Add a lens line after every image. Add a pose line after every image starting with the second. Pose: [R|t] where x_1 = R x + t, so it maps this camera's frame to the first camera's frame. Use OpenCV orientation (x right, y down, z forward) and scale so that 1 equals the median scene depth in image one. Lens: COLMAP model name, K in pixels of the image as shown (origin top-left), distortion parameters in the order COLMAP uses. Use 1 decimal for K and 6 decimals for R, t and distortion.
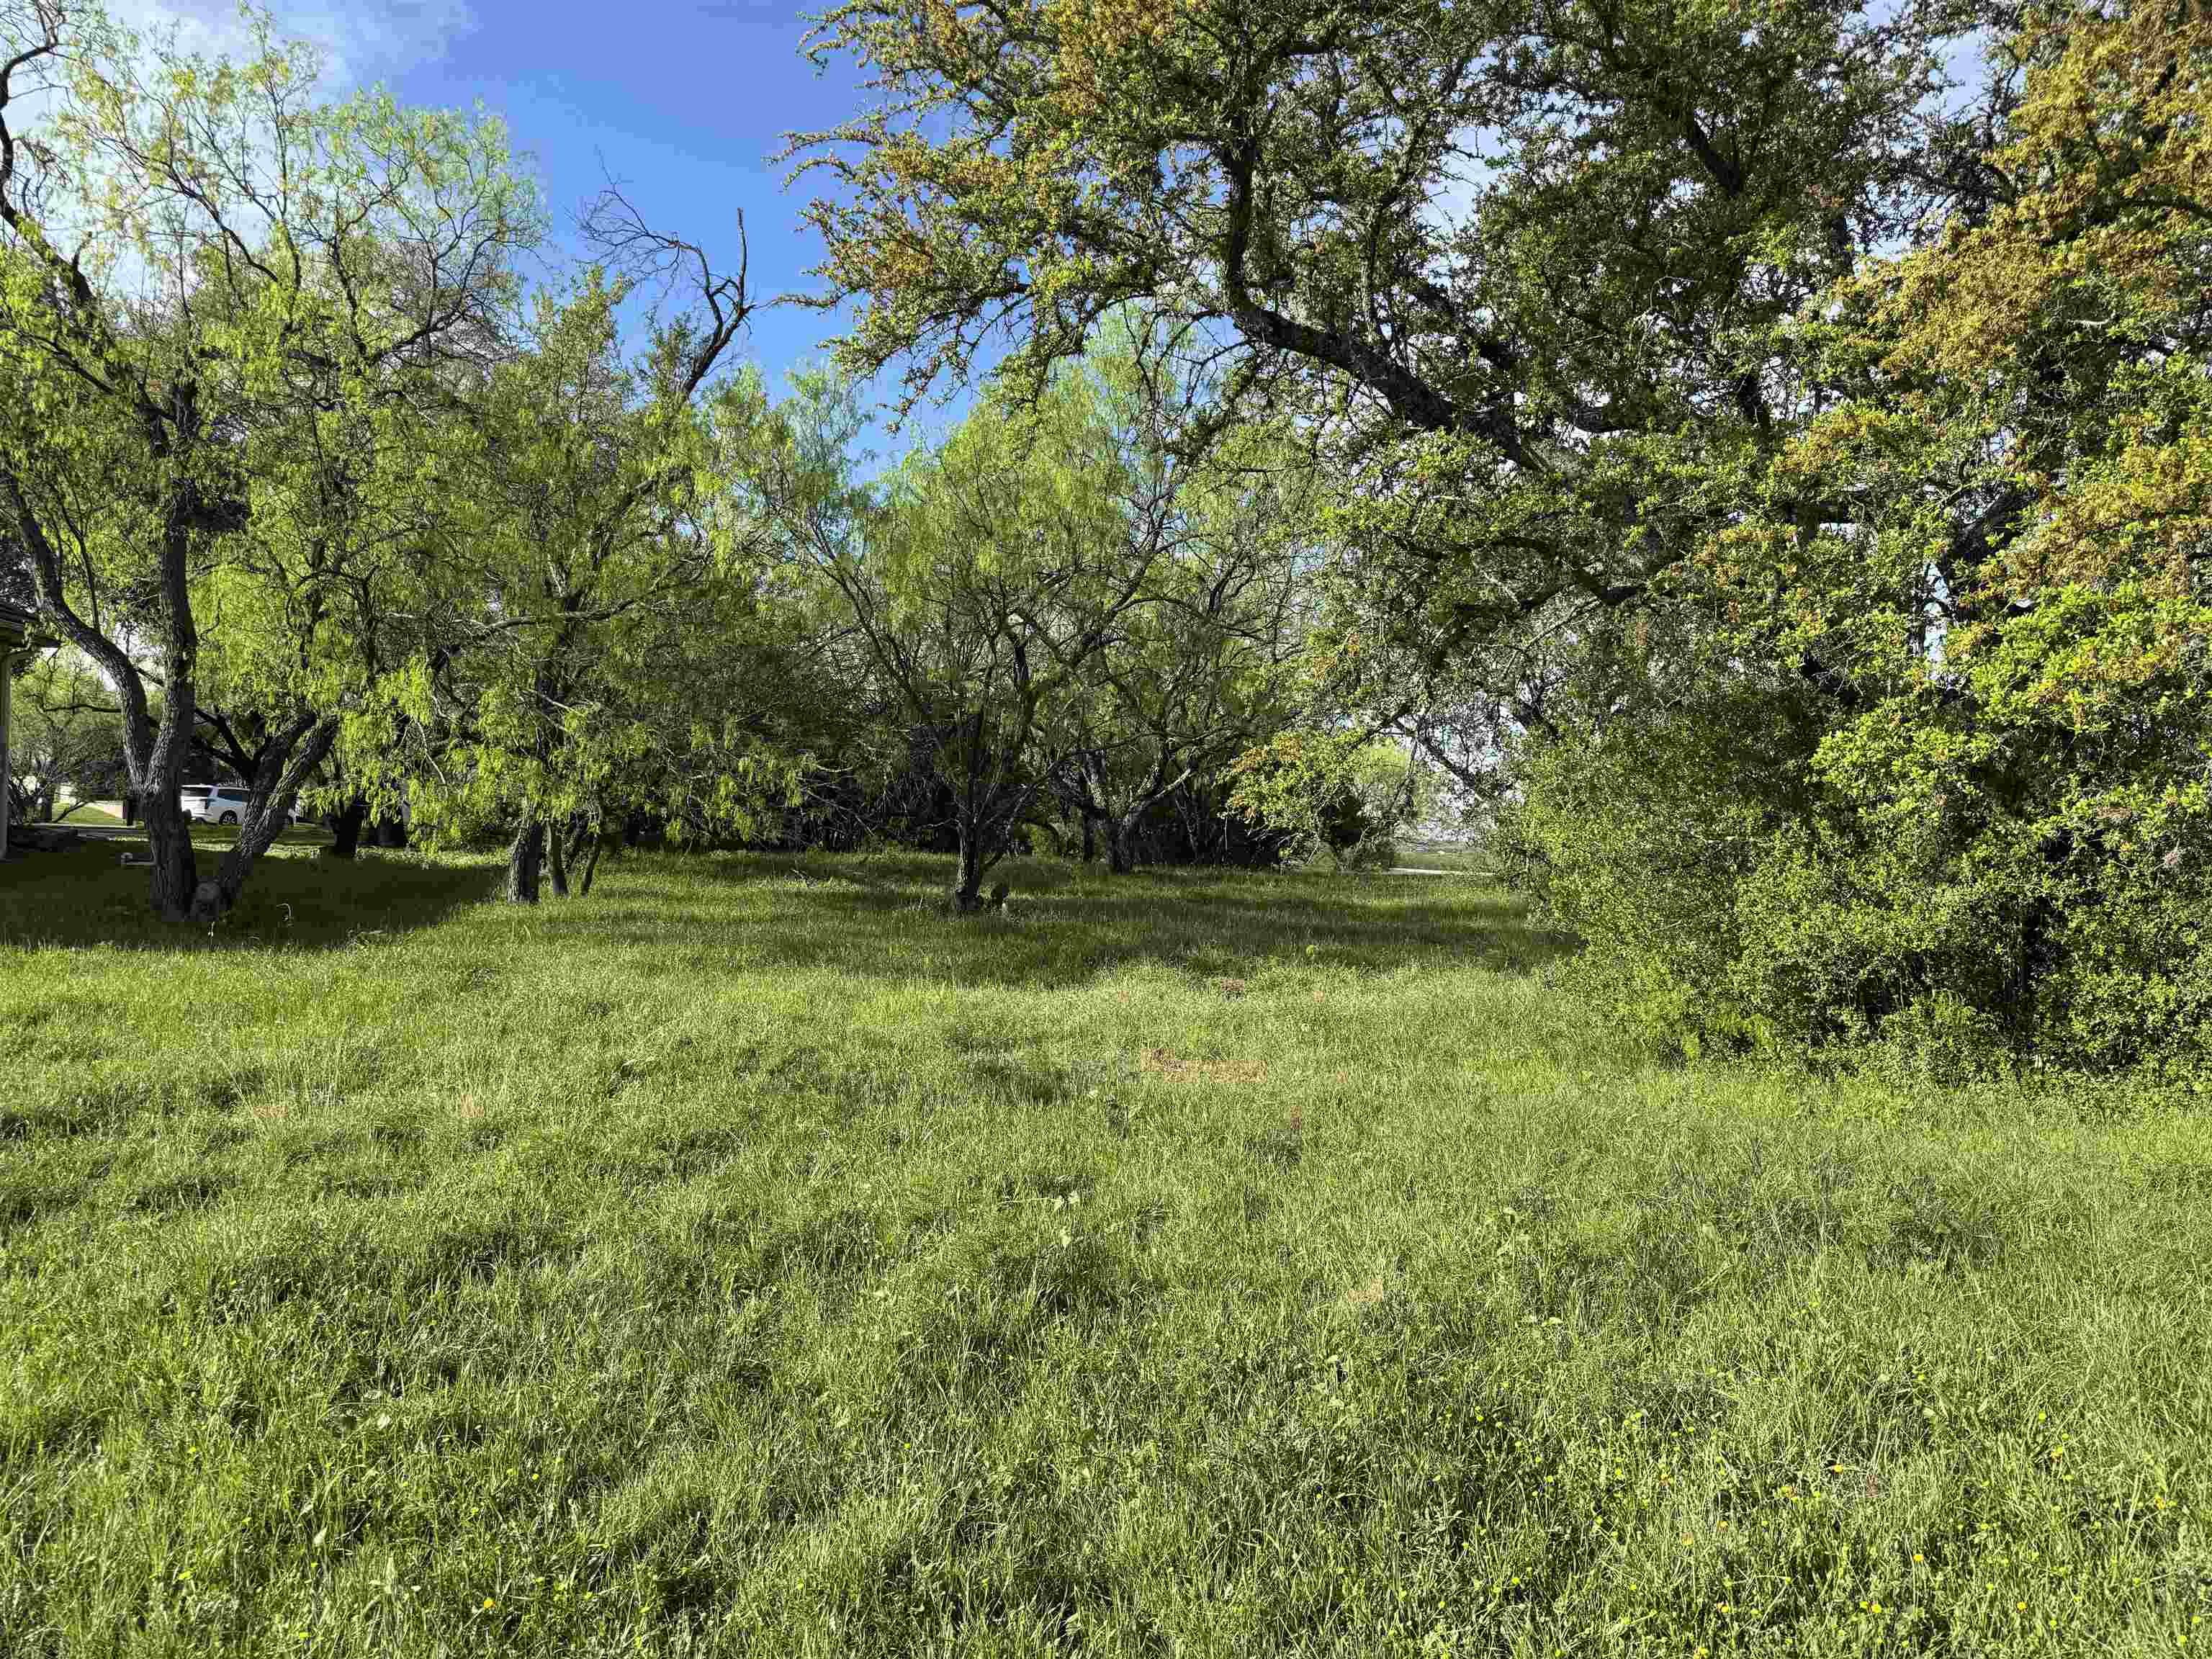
lens RADIAL K [[1543.1, 0, 1107.8], [0, 1543.1, 840.9], [0, 0, 1]] dist [-0.002685, 0.007820]
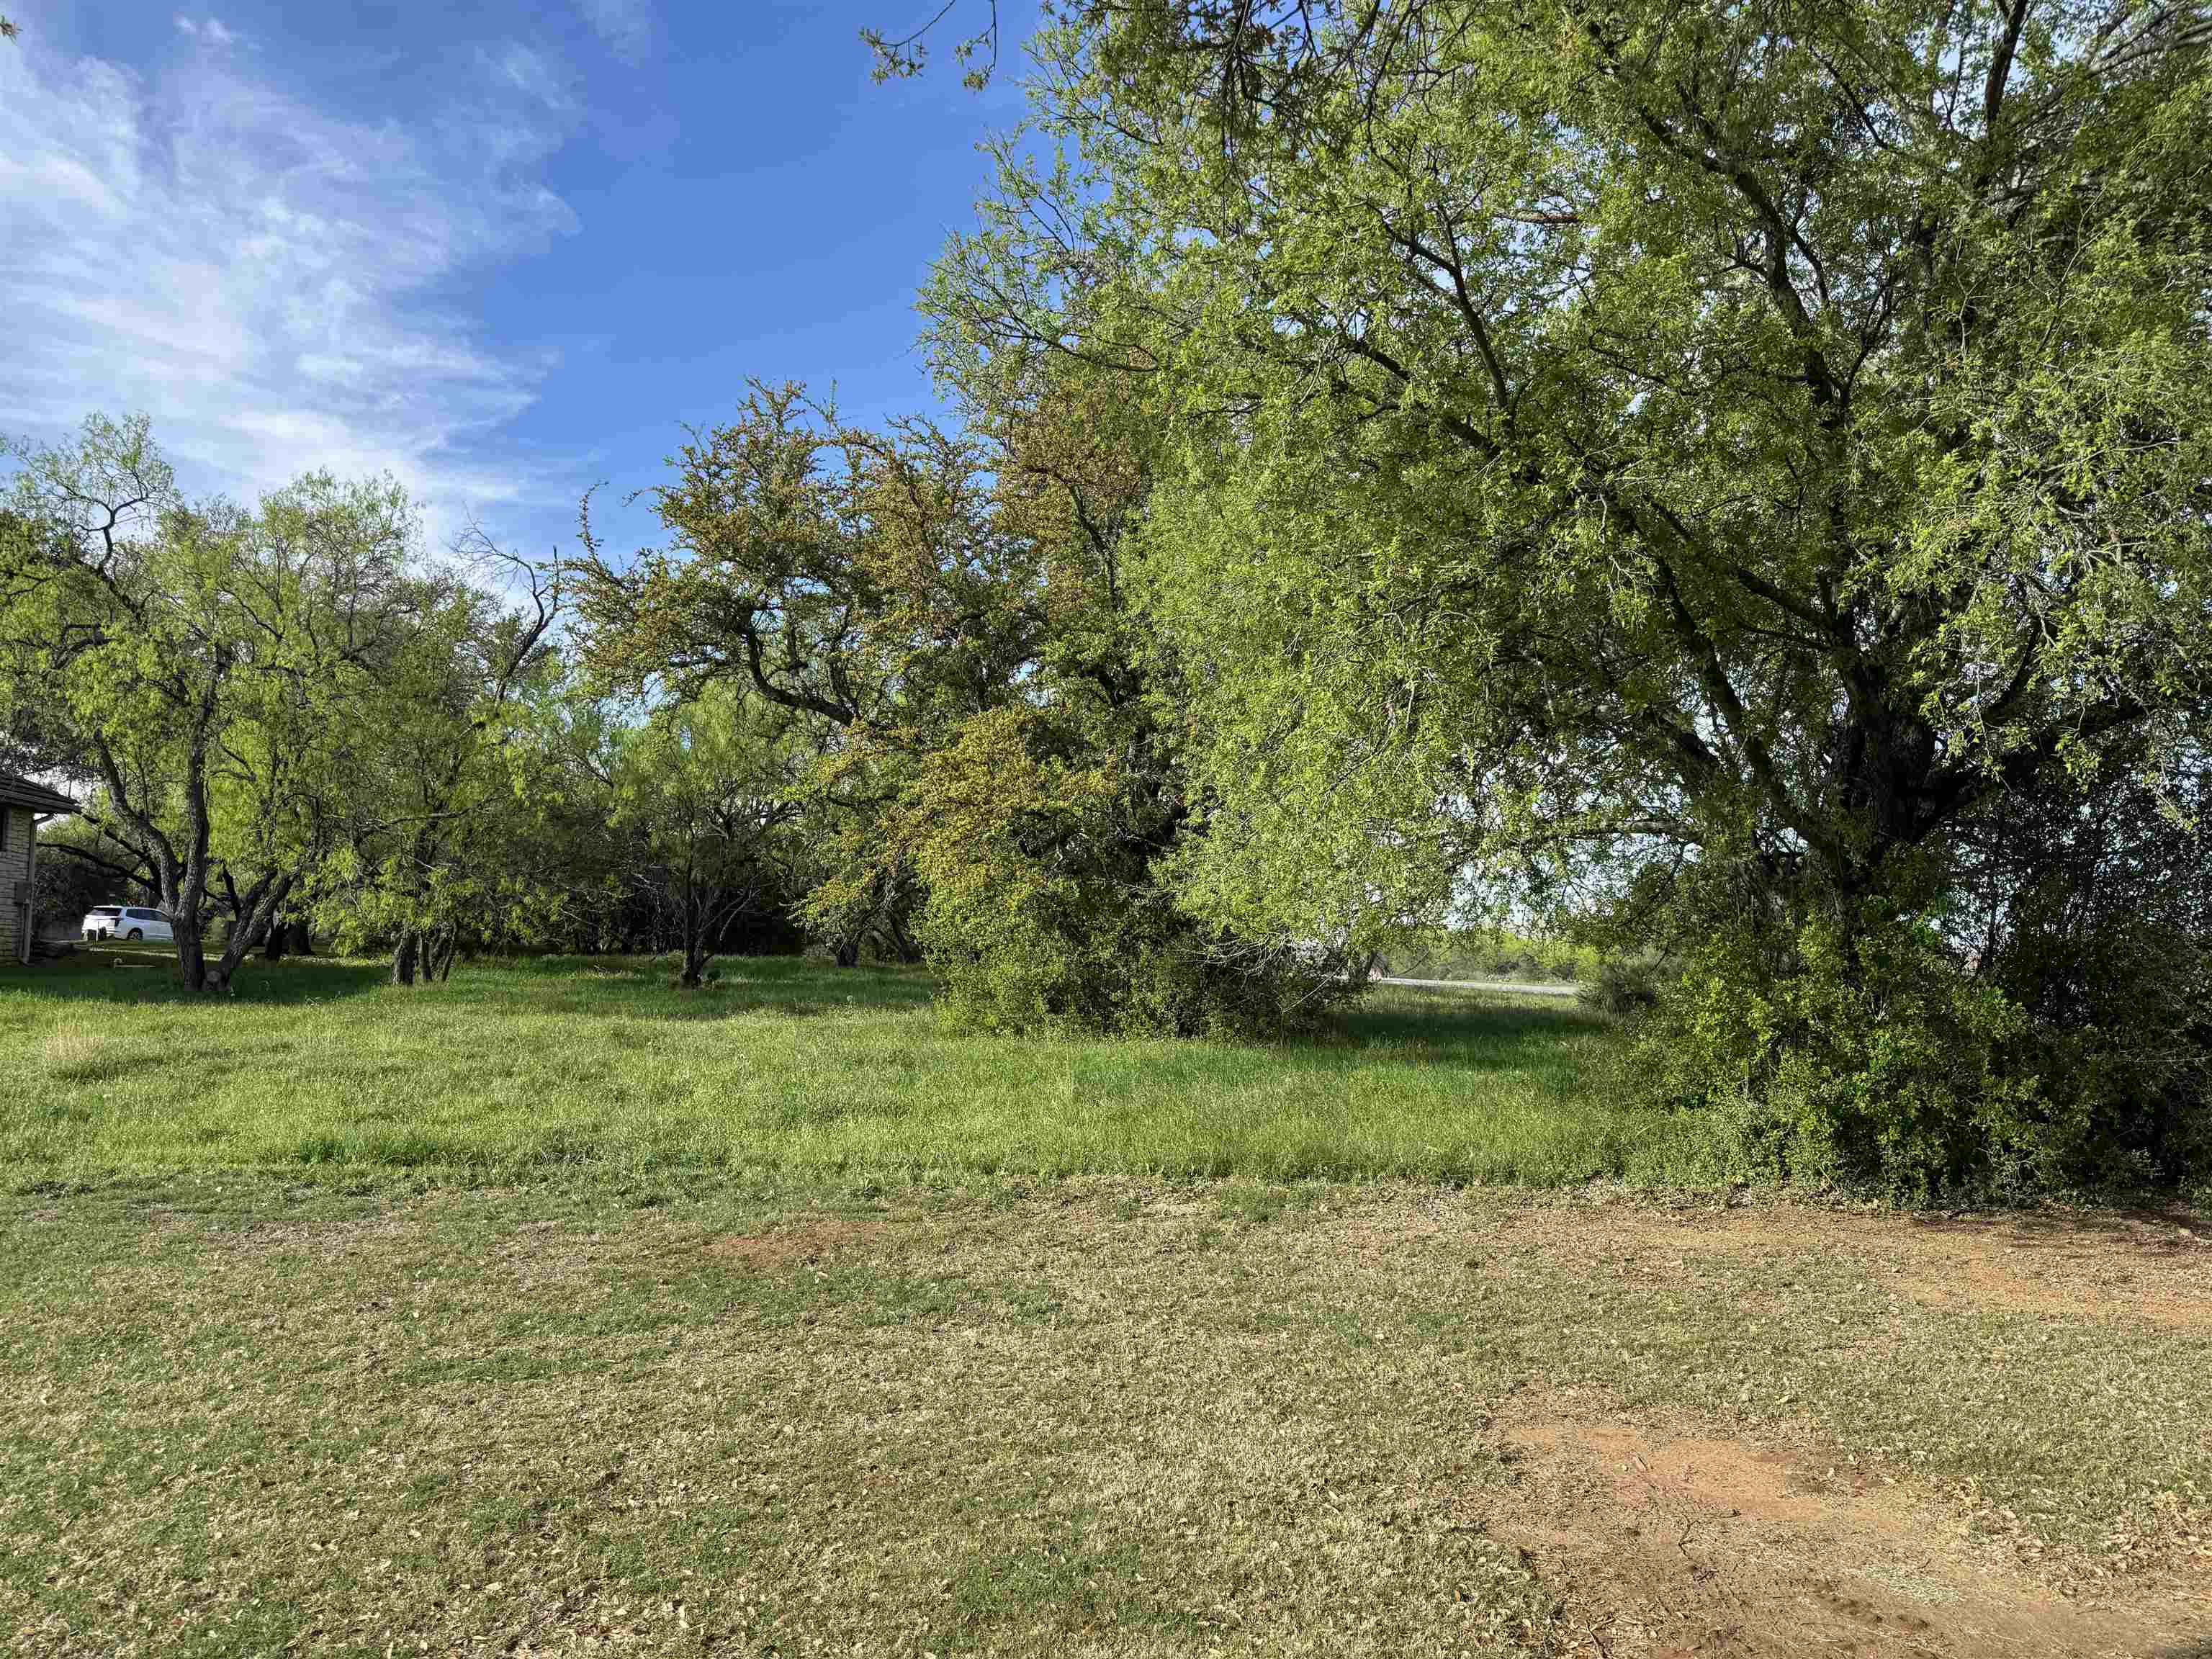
lens RADIAL K [[1543.1, 0, 1105.7], [0, 1543.1, 817.8], [0, 0, 1]] dist [-0.002685, 0.007820]
pose [[0.997882, -0.002819, 0.064993, 0.229954], [0.008452, 0.996211, -0.086560, 0.012465], [-0.064503, 0.086926, 0.994124, -0.611389]]
